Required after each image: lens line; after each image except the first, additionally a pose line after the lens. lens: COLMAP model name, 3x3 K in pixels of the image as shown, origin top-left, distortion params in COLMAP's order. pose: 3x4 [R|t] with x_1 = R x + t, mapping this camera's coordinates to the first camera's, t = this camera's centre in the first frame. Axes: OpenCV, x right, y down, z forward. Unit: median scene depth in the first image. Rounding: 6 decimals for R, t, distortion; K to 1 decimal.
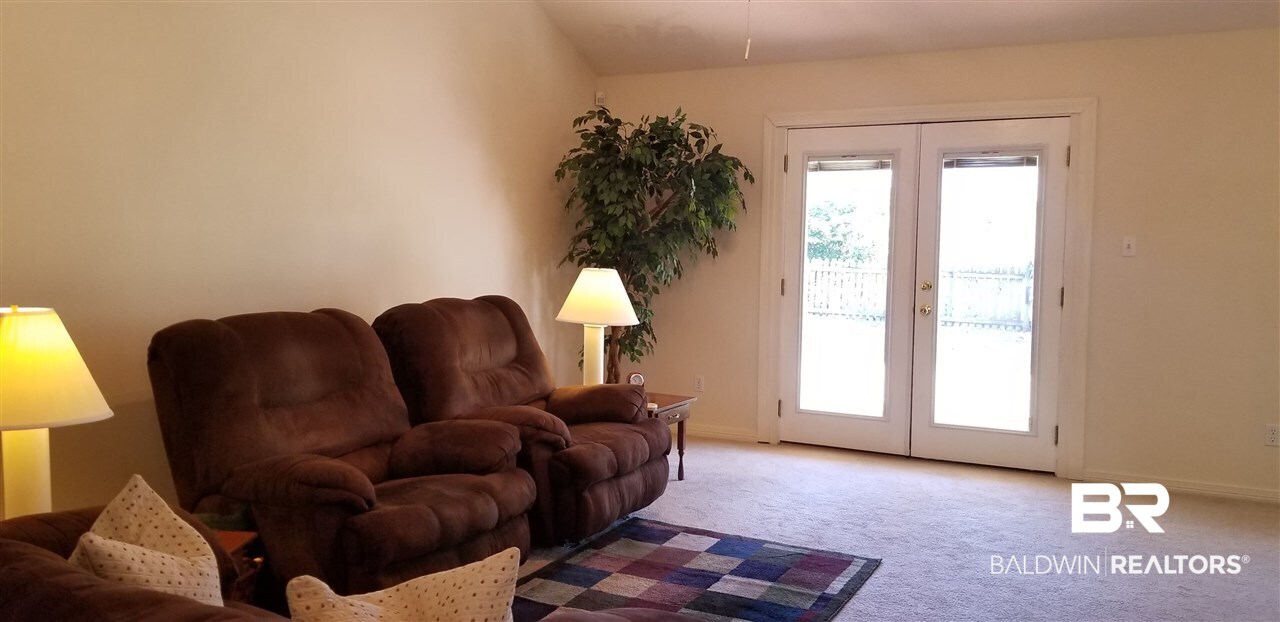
lens RADIAL K [[987.2, 0, 640.0], [0, 987.2, 311.0], [0, 0, 1]] dist [0.098727, -0.199725]
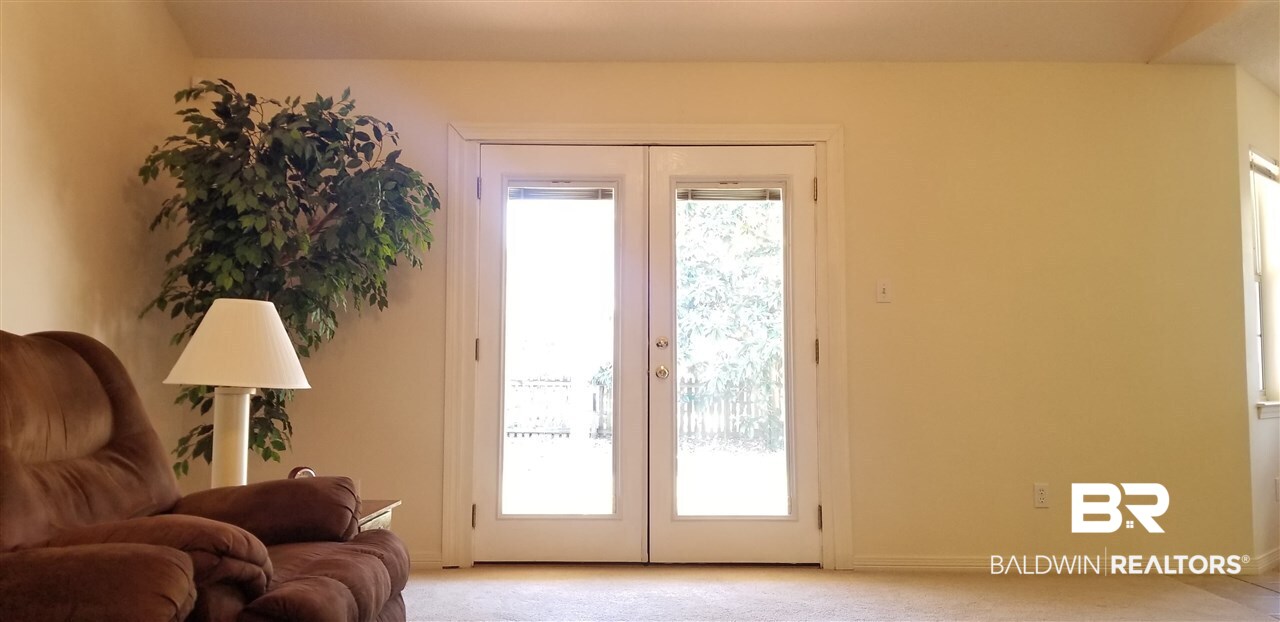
lens RADIAL K [[989.1, 0, 638.6], [0, 989.1, 301.7], [0, 0, 1]] dist [0.091696, -0.203689]
pose [[0.884669, 0.022507, 0.465677, -0.103264], [0.043199, 0.990580, -0.129943, 0.045428], [-0.464214, 0.135073, 0.875363, 0.302105]]
